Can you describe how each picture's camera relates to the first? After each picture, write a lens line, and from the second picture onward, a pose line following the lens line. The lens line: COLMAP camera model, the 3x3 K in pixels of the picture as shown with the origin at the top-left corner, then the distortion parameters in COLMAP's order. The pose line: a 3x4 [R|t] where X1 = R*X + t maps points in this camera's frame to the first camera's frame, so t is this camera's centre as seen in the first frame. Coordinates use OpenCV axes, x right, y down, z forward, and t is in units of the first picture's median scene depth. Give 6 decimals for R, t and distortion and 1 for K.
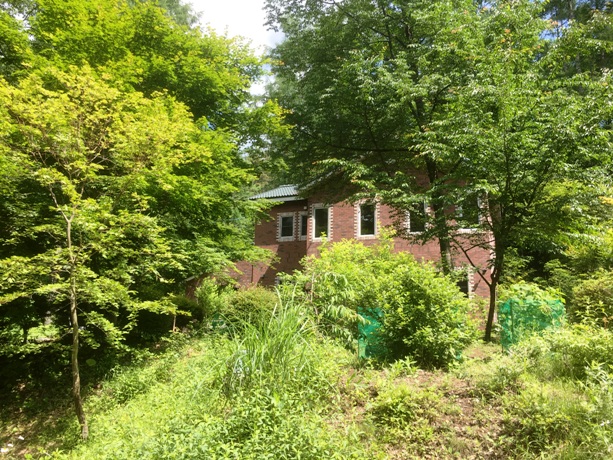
lens RADIAL K [[512.0, 0, 310.4], [0, 512.0, 227.2], [0, 0, 1]] dist [0.081926, -0.110885]
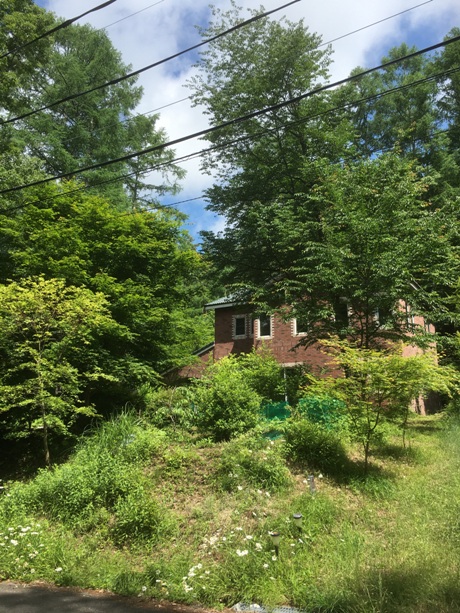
lens RADIAL K [[512.0, 0, 226.4], [0, 512.0, 308.2], [0, 0, 1]] dist [0.081926, -0.110885]
pose [[0.985728, -0.057699, -0.158147, 0.282042], [0.057406, 0.998330, -0.006423, -0.094651], [0.158254, -0.002748, 0.987395, -0.401318]]
